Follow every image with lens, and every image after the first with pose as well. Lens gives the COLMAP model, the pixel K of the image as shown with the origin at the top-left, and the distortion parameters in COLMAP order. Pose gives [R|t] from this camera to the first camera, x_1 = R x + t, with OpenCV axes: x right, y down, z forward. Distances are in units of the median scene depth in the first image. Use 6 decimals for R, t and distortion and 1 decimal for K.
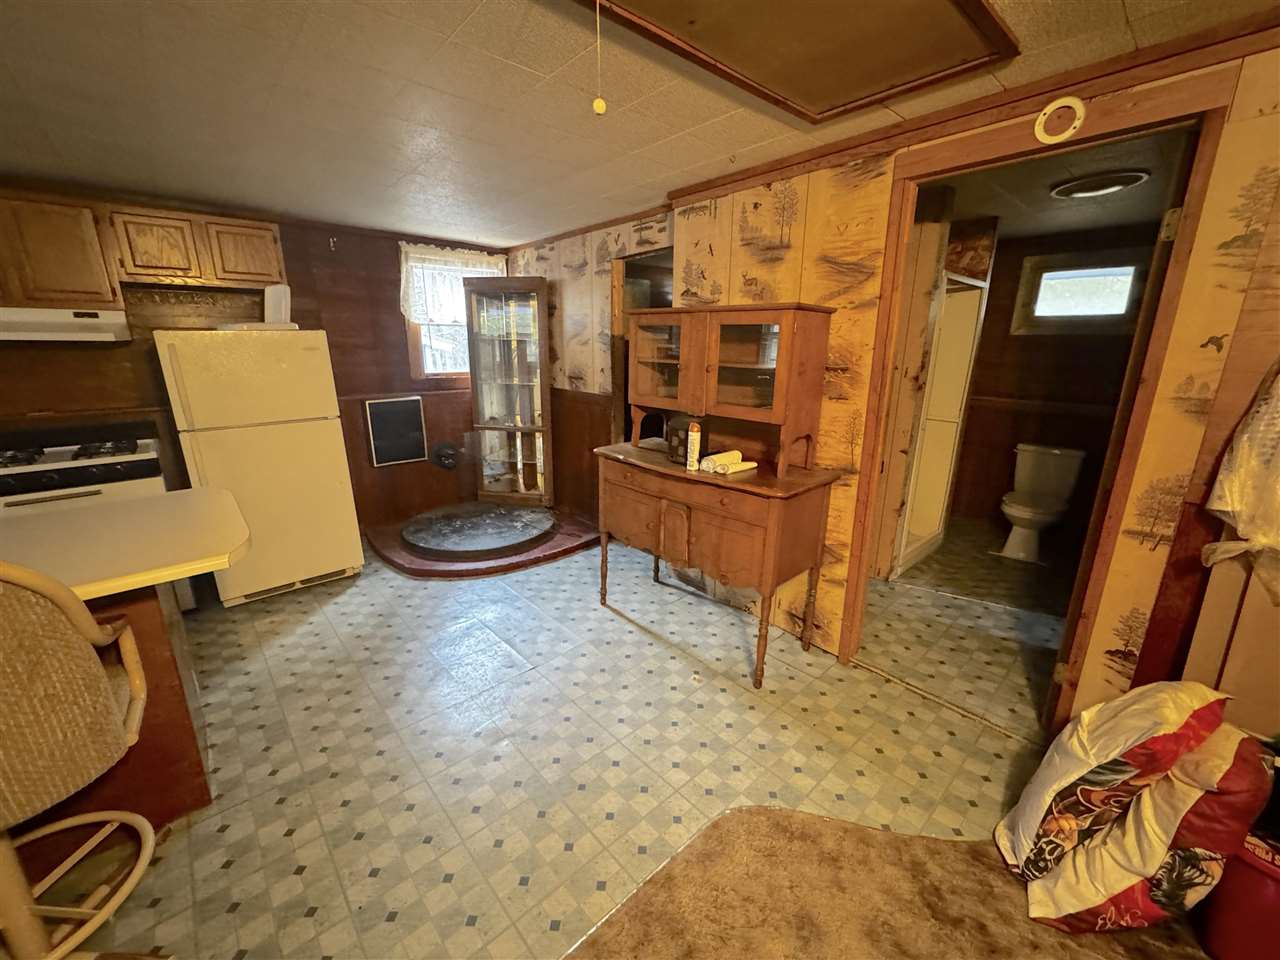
lens RADIAL K [[513.0, 0, 639.5], [0, 513.0, 478.7], [0, 0, 1]] dist [-0.001236, 0.000318]
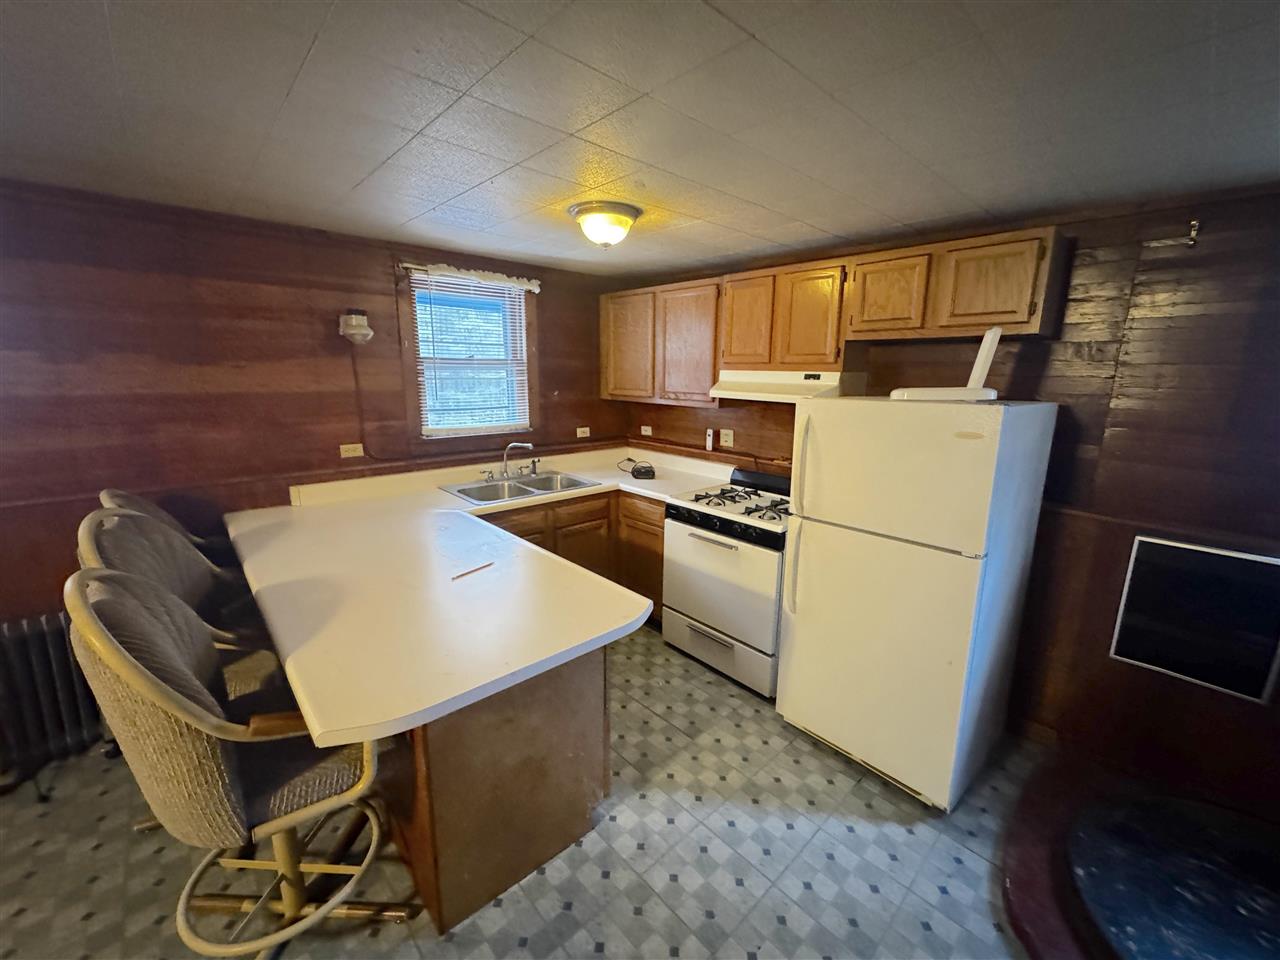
lens RADIAL K [[513.0, 0, 641.2], [0, 513.0, 478.6], [0, 0, 1]] dist [-0.001236, 0.000318]
pose [[0.014145, 0.203655, -0.978941, -0.070681], [-0.276472, 0.941666, 0.191906, -0.209565], [0.960918, 0.267935, 0.069625, 0.599607]]
